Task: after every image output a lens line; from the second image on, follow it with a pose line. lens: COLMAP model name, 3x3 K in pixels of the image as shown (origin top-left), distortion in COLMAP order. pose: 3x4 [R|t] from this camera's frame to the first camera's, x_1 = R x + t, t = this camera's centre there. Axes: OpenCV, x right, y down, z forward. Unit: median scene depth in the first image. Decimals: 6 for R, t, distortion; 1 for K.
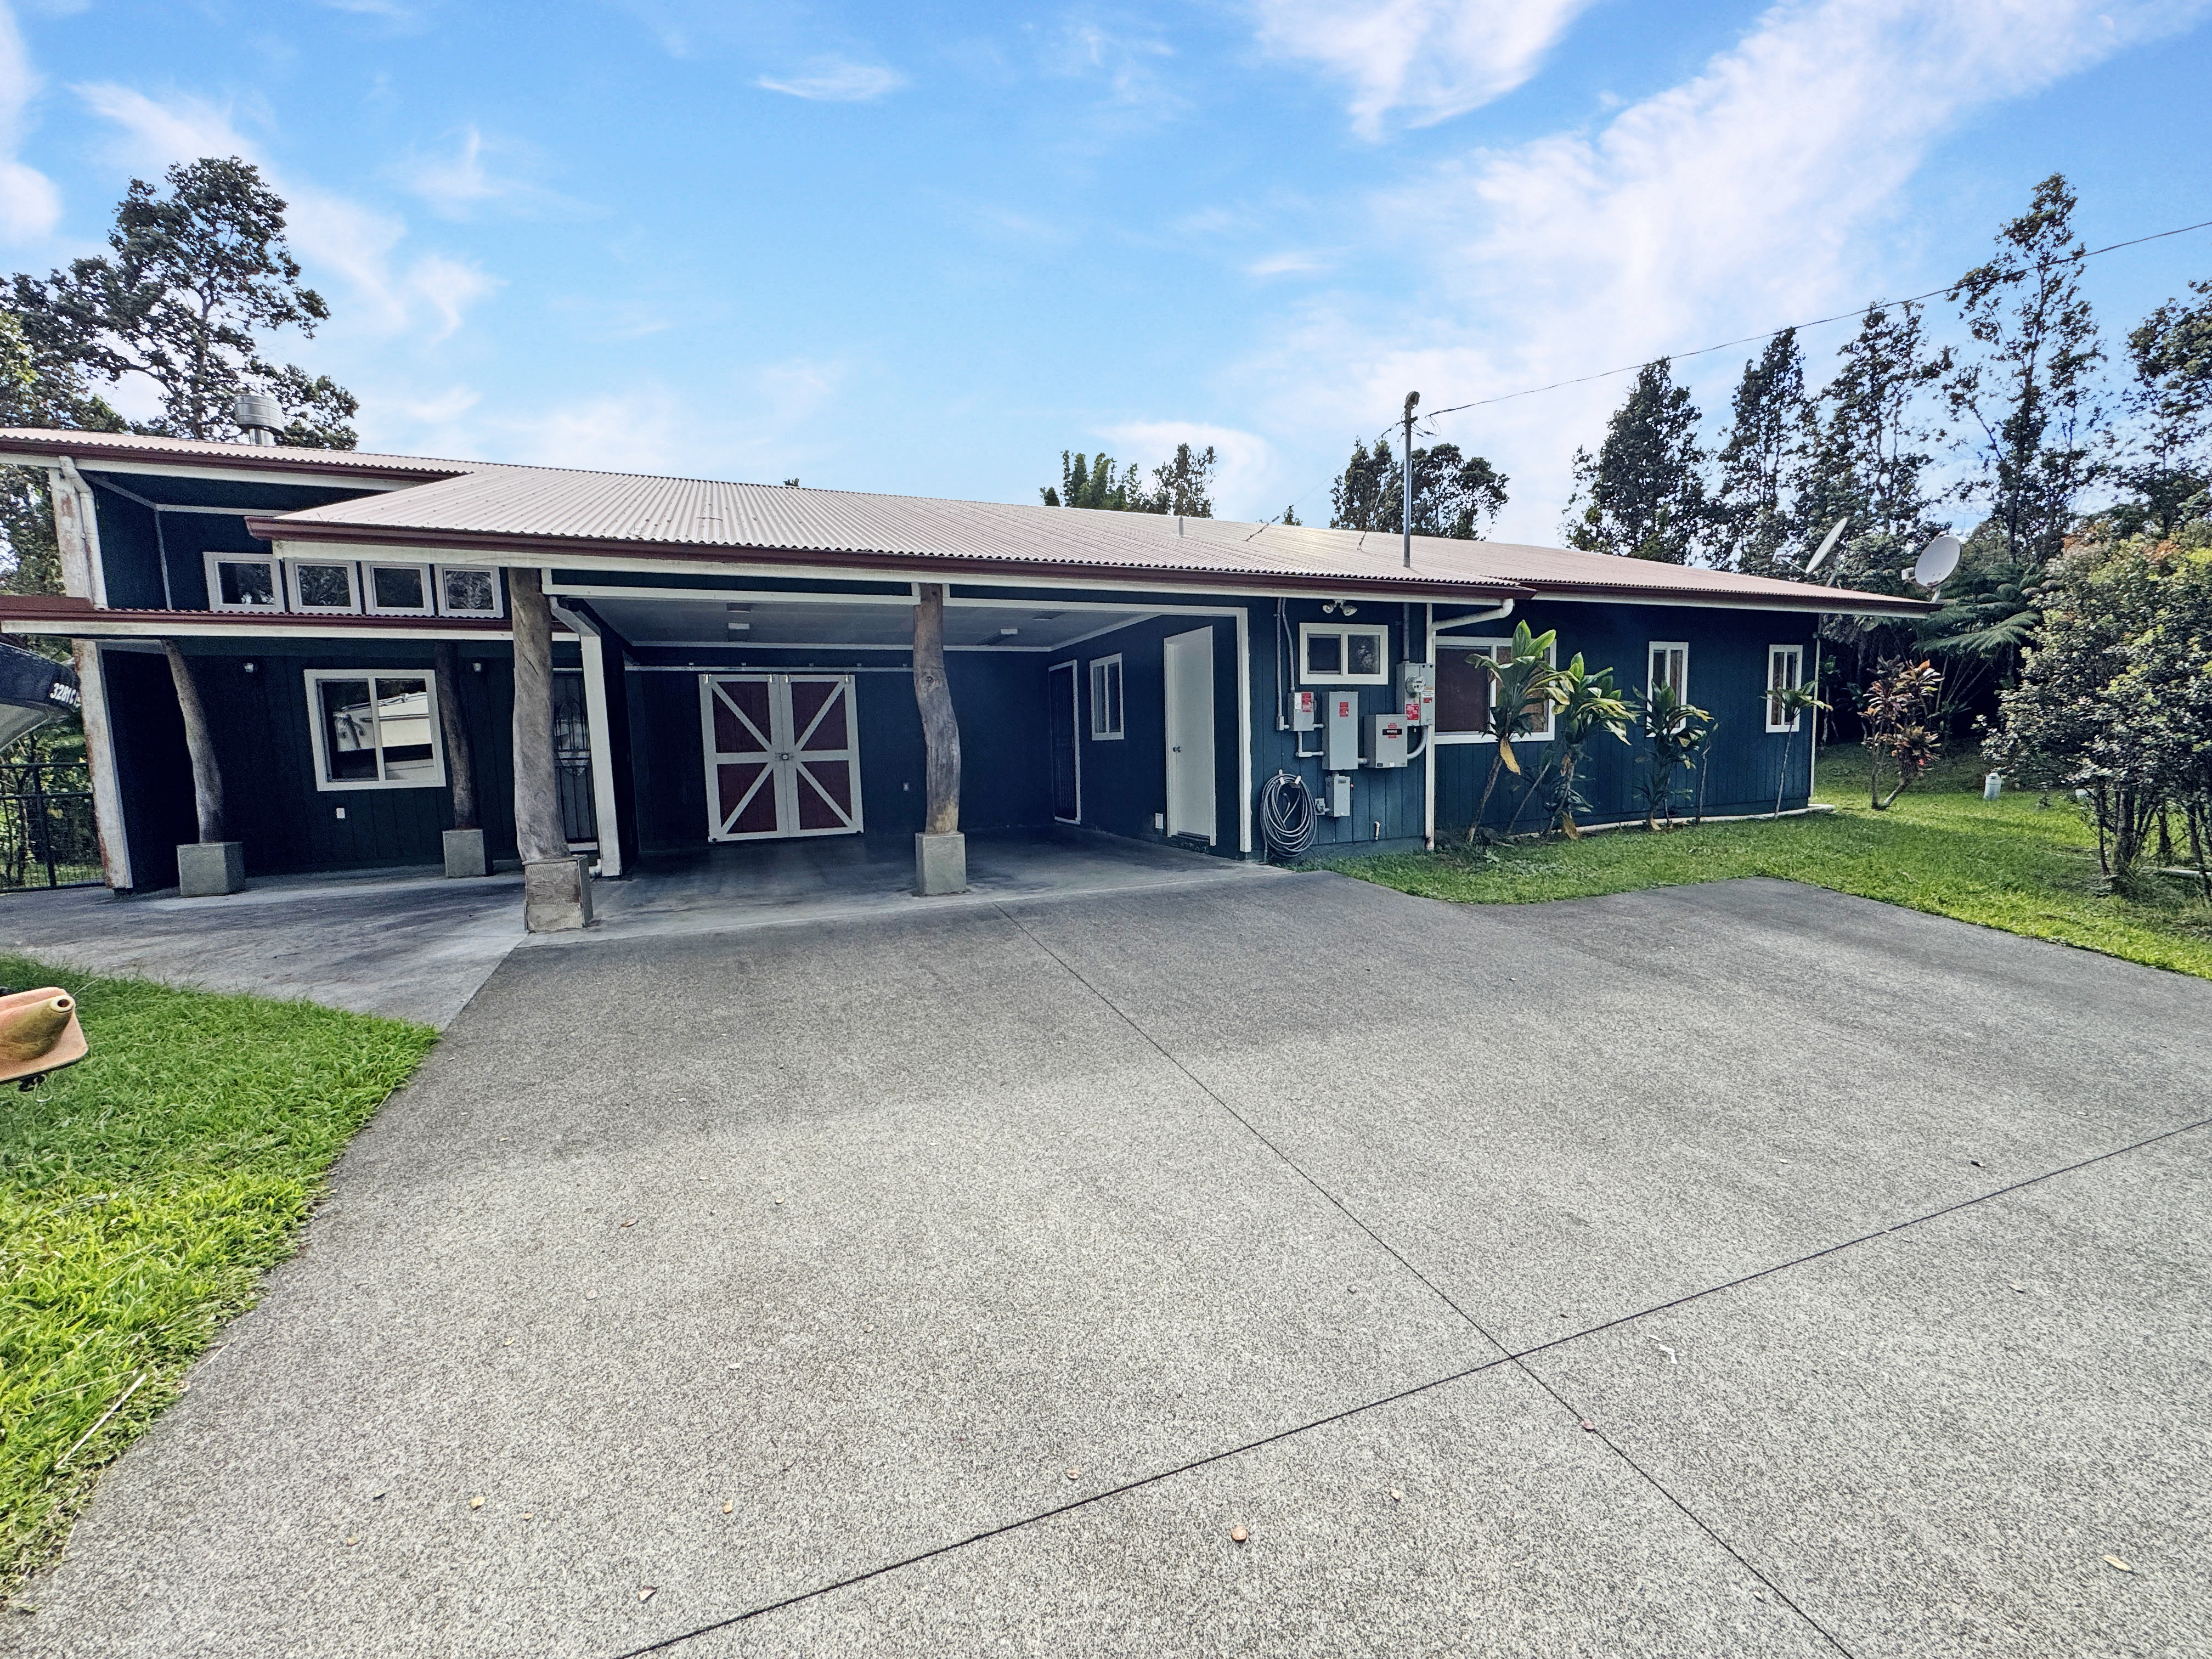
lens RADIAL K [[882.3, 0, 1103.6], [0, 882.3, 826.4], [0, 0, 1]] dist [-0.003801, 0.000187]
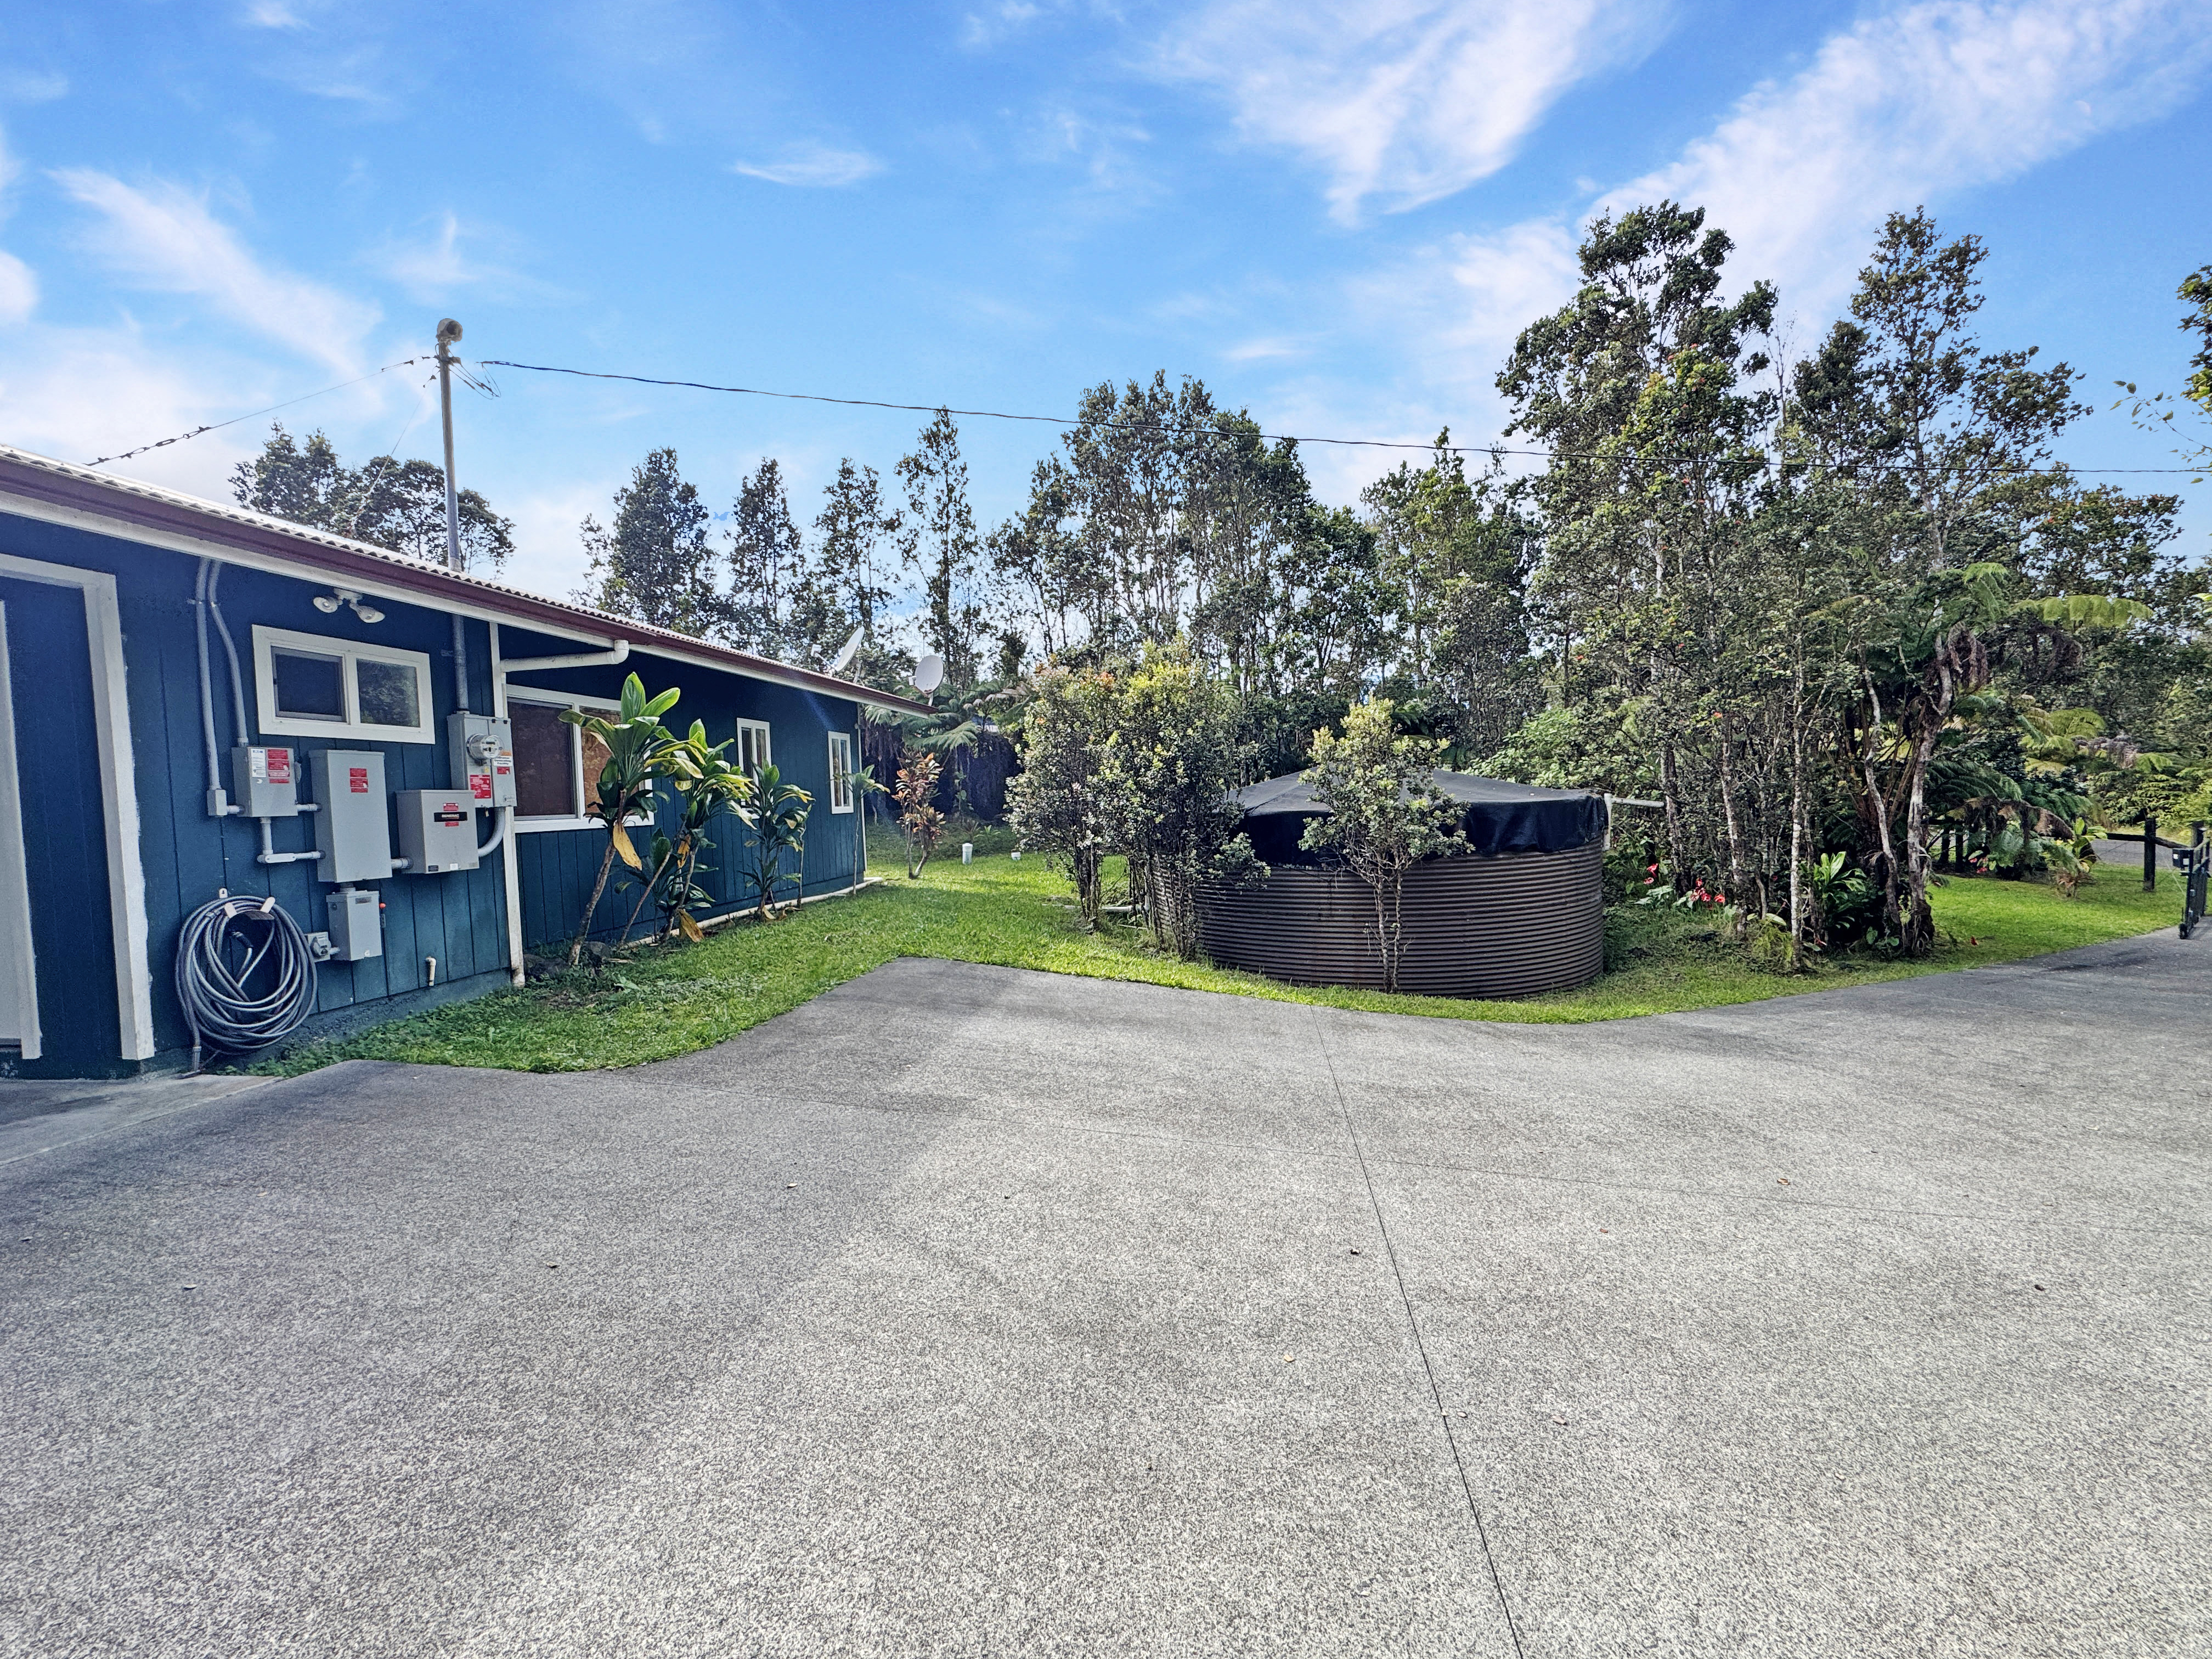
lens RADIAL K [[882.3, 0, 1103.2], [0, 882.3, 828.0], [0, 0, 1]] dist [-0.003801, 0.000187]
pose [[0.510155, -0.023051, 0.859774, 0.014297], [0.103575, 0.994012, -0.034807, -0.025285], [-0.853823, 0.106808, 0.509488, 0.250735]]
